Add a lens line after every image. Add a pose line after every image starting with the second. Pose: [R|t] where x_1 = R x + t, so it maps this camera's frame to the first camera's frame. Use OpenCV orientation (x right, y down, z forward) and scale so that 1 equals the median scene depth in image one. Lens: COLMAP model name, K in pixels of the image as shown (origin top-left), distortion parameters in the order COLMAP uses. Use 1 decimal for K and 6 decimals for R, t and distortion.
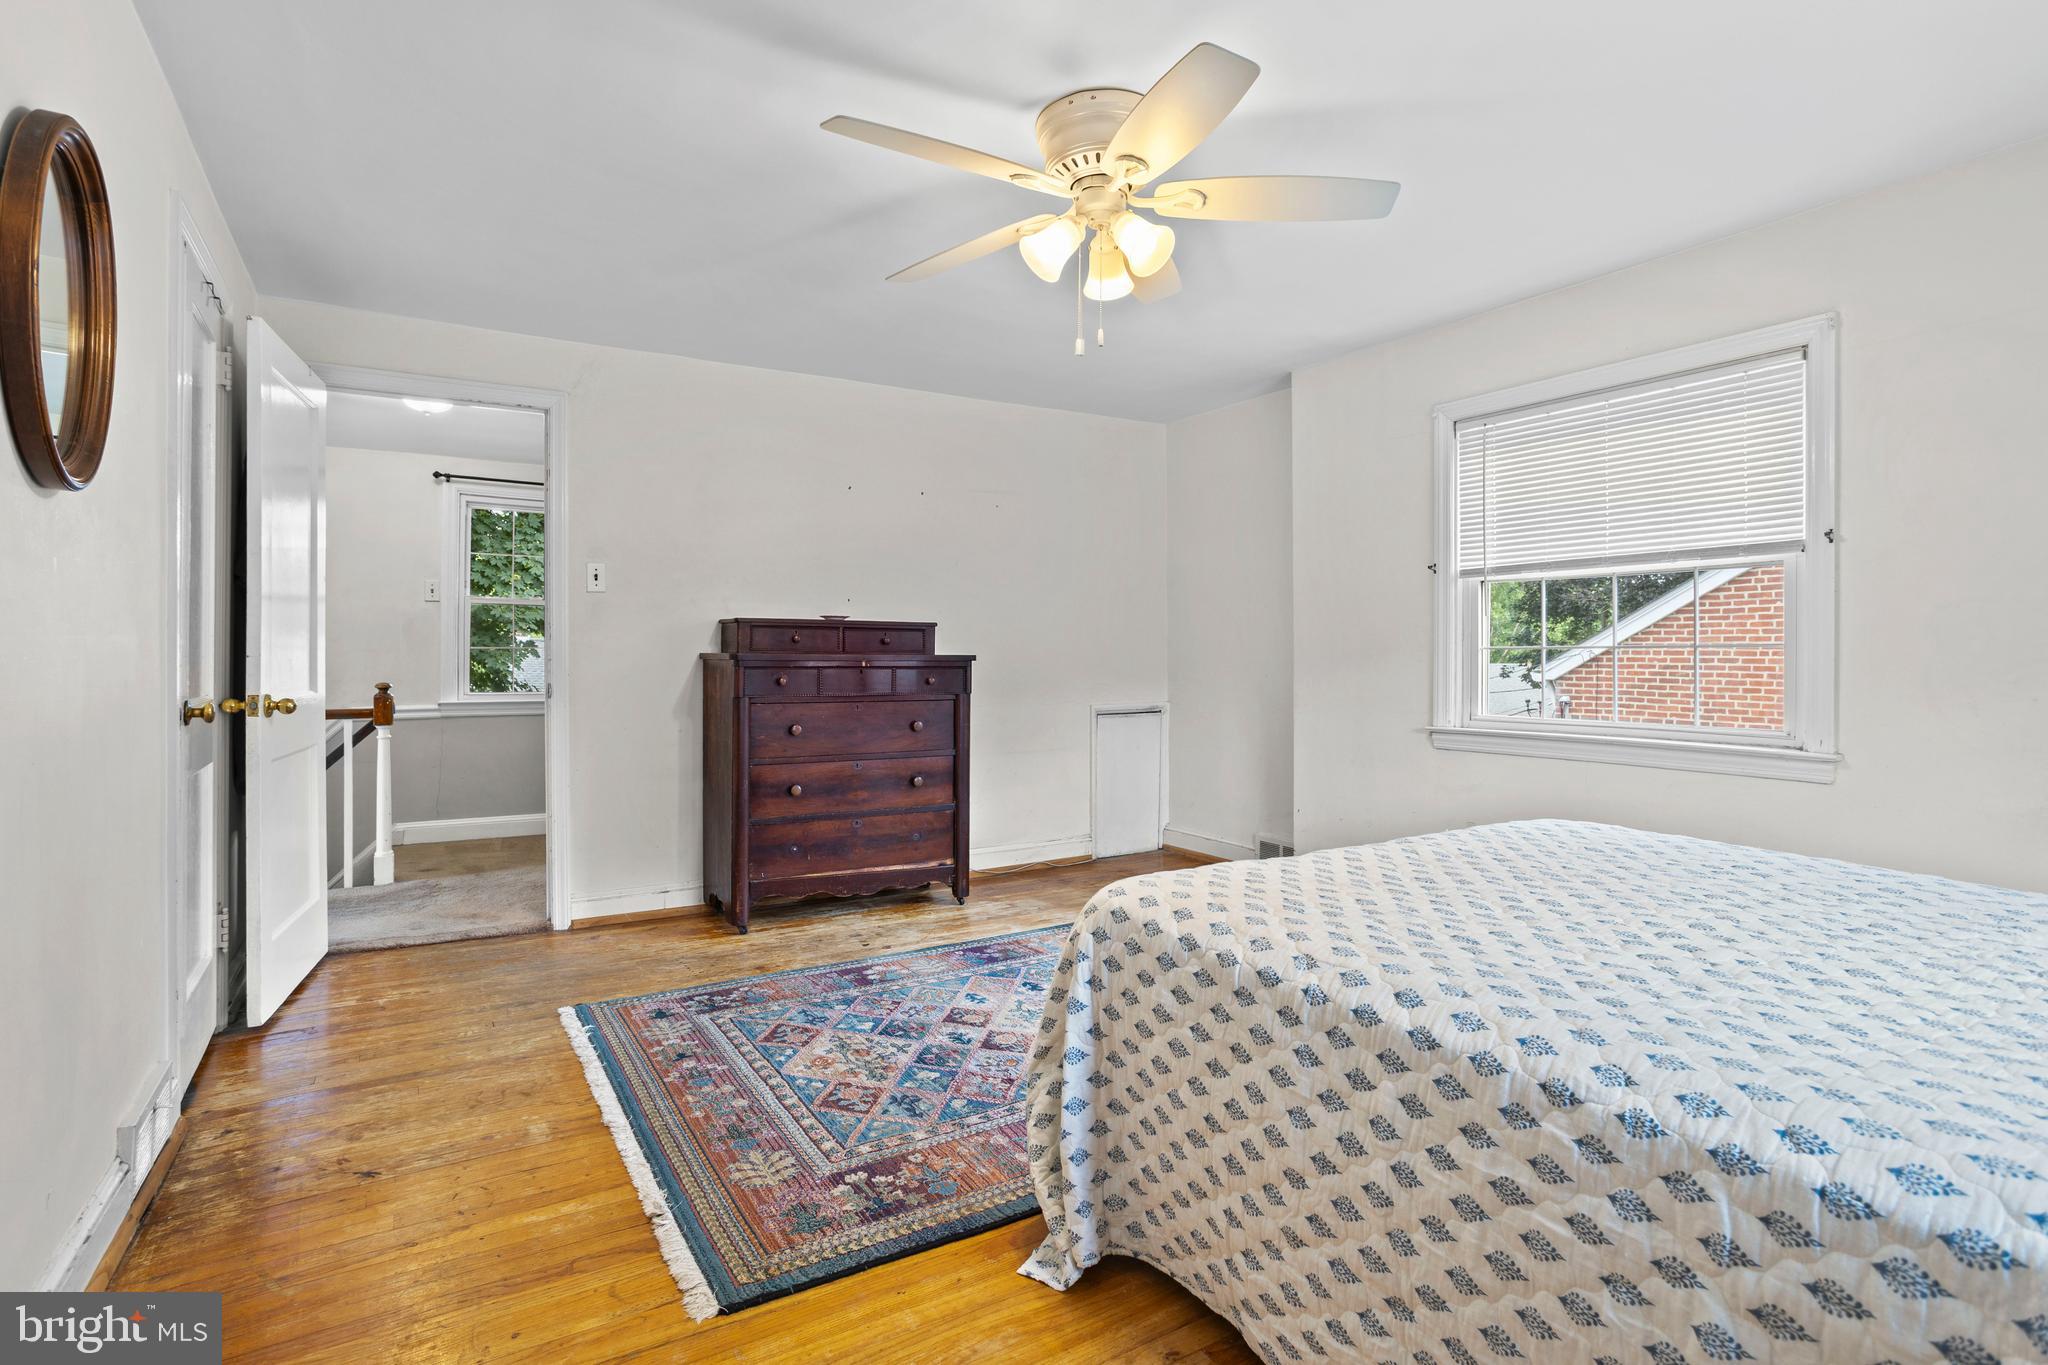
lens RADIAL K [[1004.9, 0, 1019.4], [0, 1004.9, 663.1], [0, 0, 1]] dist [-0.069509, 0.042362]
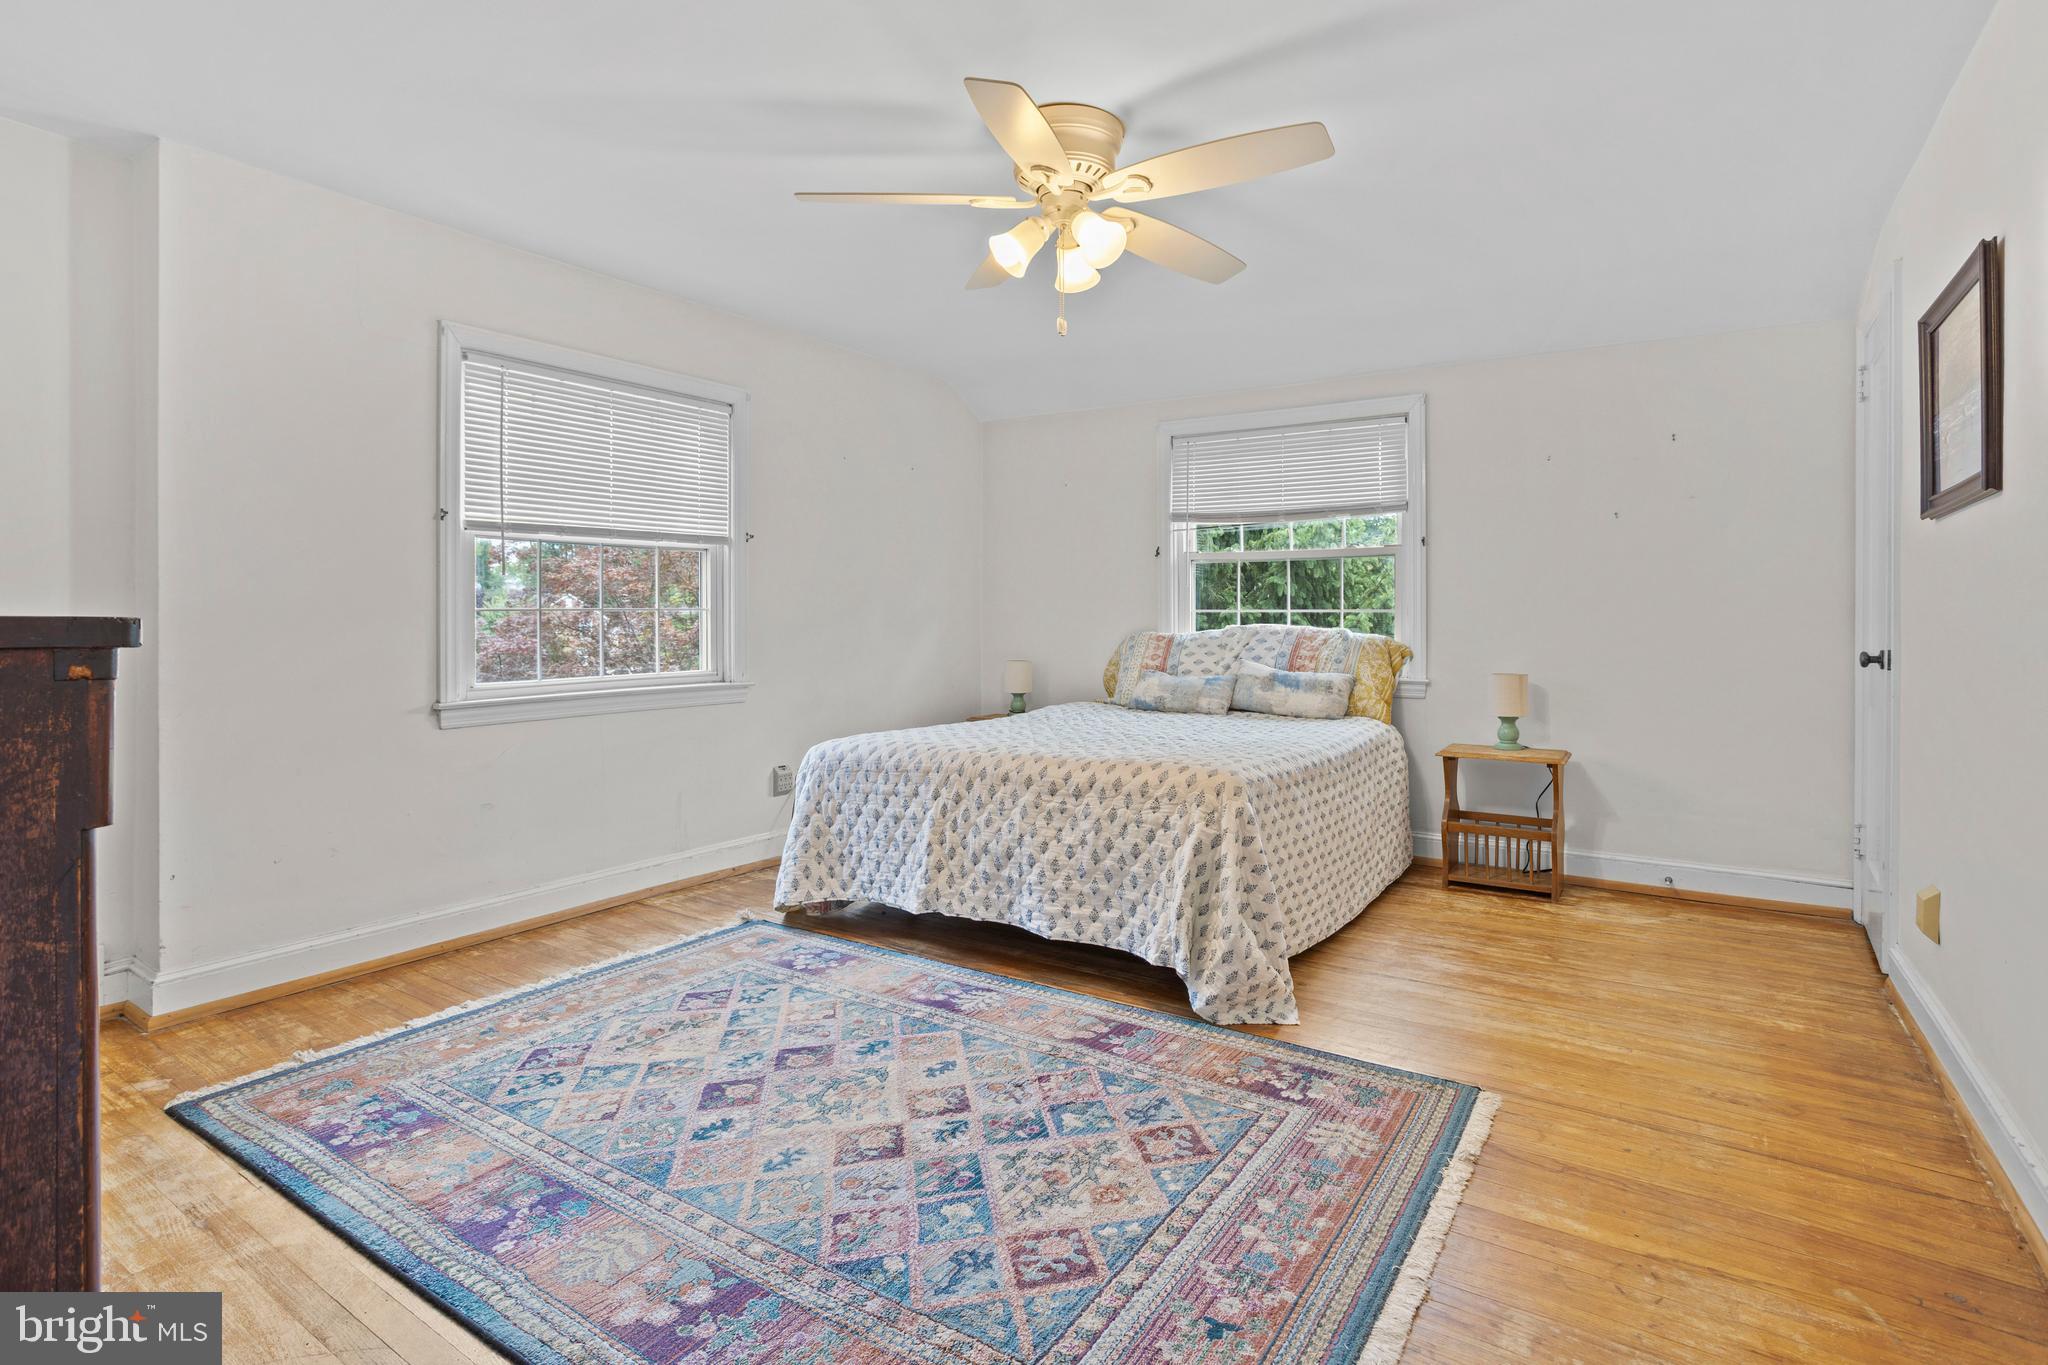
lens RADIAL K [[1017.0, 0, 1020.2], [0, 1017.0, 617.0], [0, 0, 1]] dist [-0.002135, 0.000470]
pose [[-0.416523, -0.005204, 0.909110, -0.808845], [-0.003333, 0.999986, 0.004197, -0.015863], [-0.909119, -0.001282, -0.416535, 1.321228]]
